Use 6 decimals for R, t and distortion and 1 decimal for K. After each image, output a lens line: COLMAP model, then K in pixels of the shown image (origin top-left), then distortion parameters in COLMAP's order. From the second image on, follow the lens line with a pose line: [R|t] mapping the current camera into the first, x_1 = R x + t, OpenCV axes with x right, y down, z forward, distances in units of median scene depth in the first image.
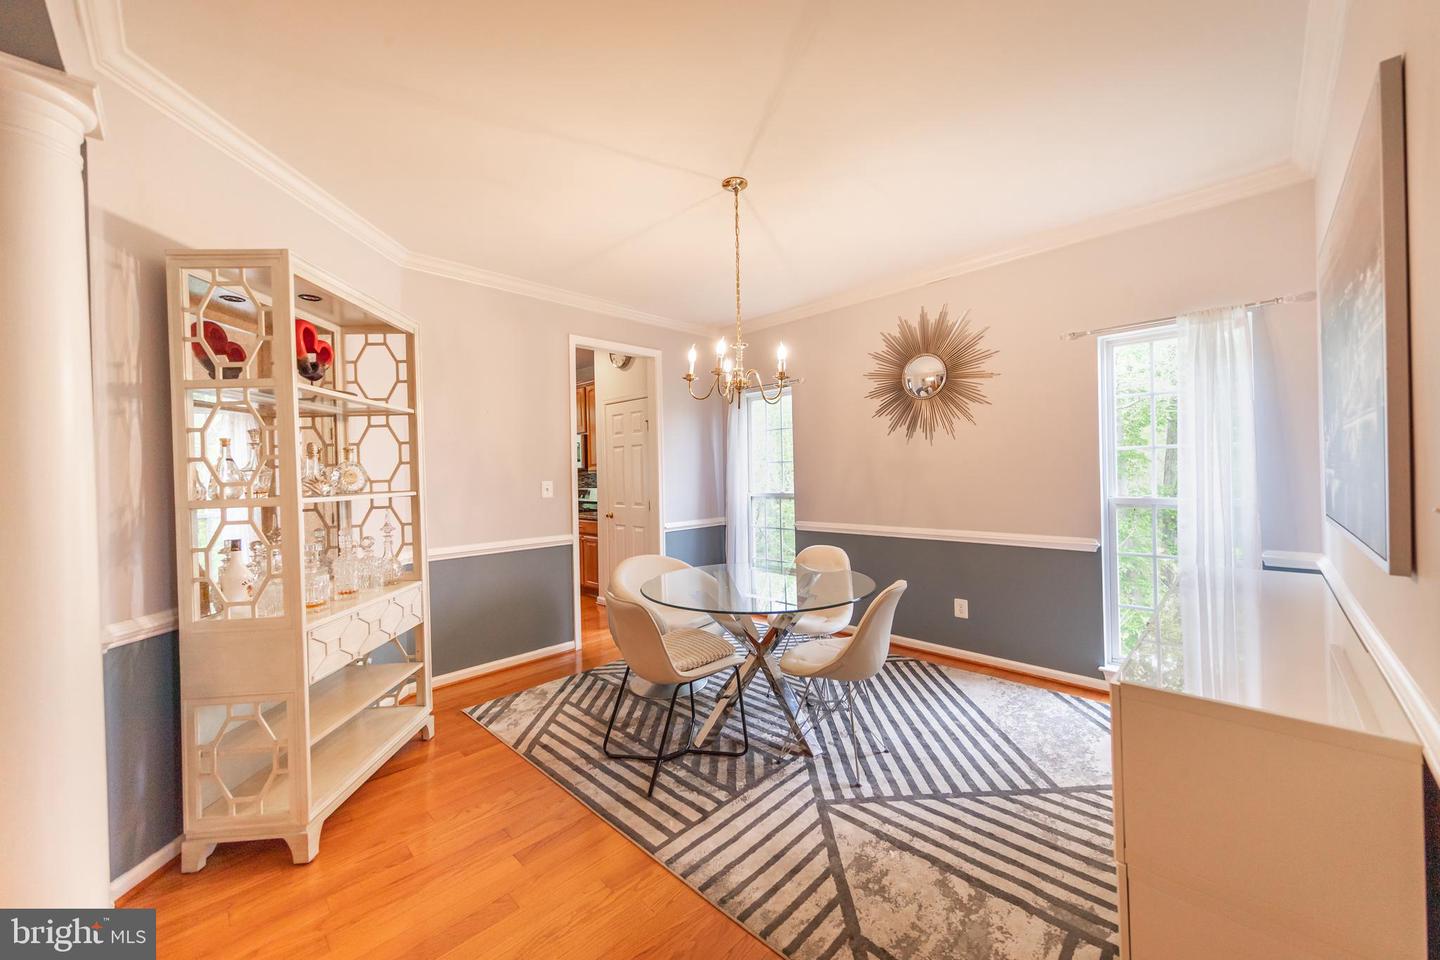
lens RADIAL K [[537.5, 0, 723.6], [0, 537.5, 471.3], [0, 0, 1]] dist [0.009552, -0.000194]
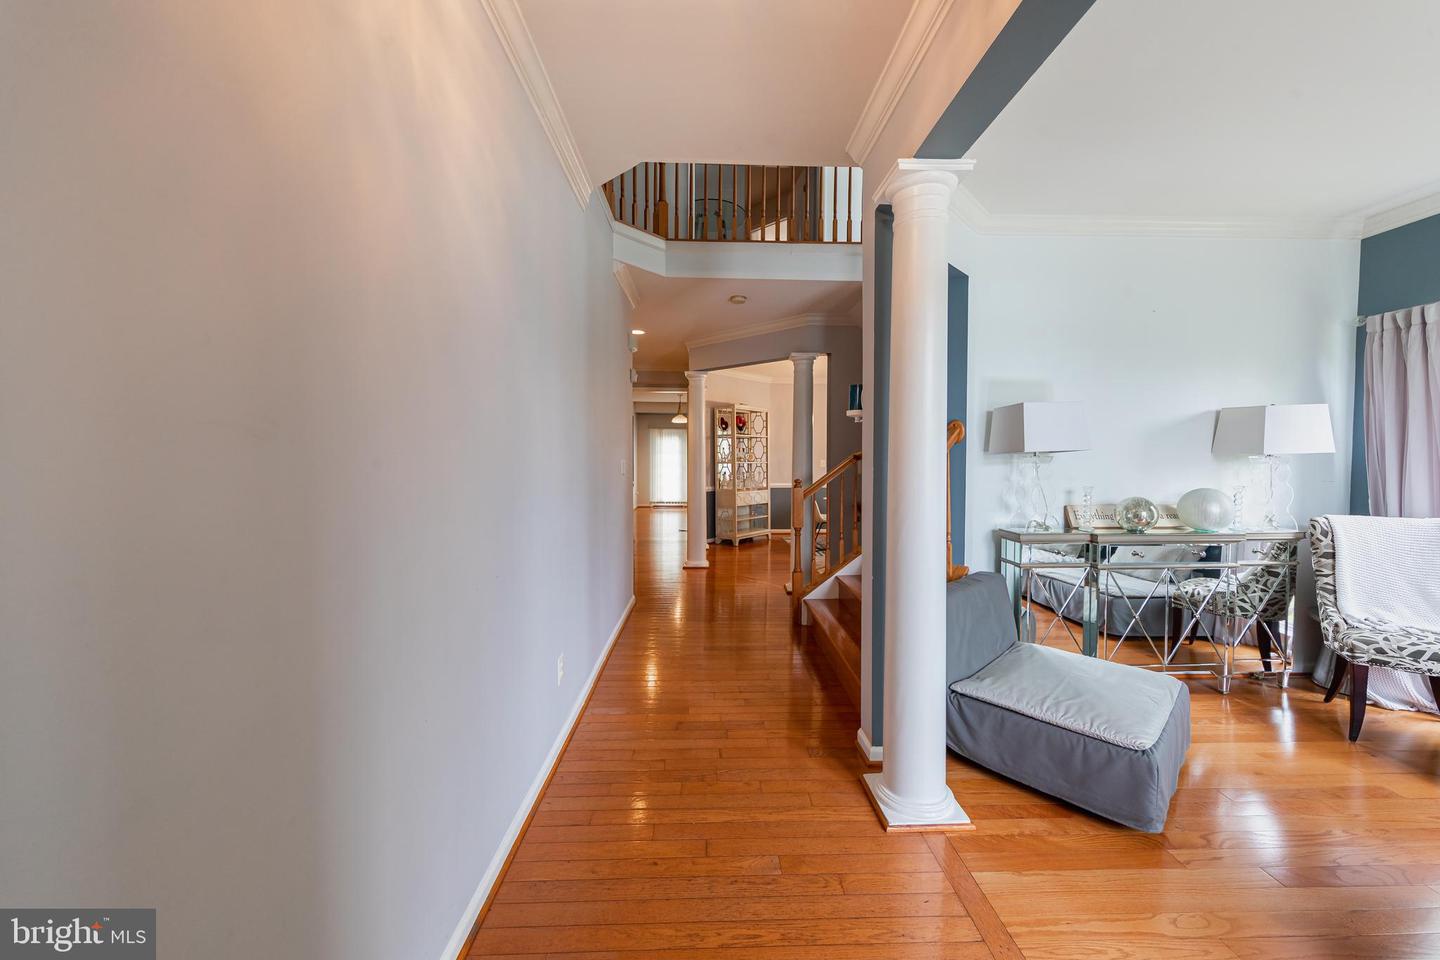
lens RADIAL K [[539.4, 0, 721.8], [0, 539.4, 472.6], [0, 0, 1]] dist [0.010450, -0.001905]
pose [[0.717608, 0.044704, -0.695011, 1.802562], [-0.014150, 0.998668, 0.049626, -0.066415], [0.696304, -0.025777, 0.717284, -1.829309]]
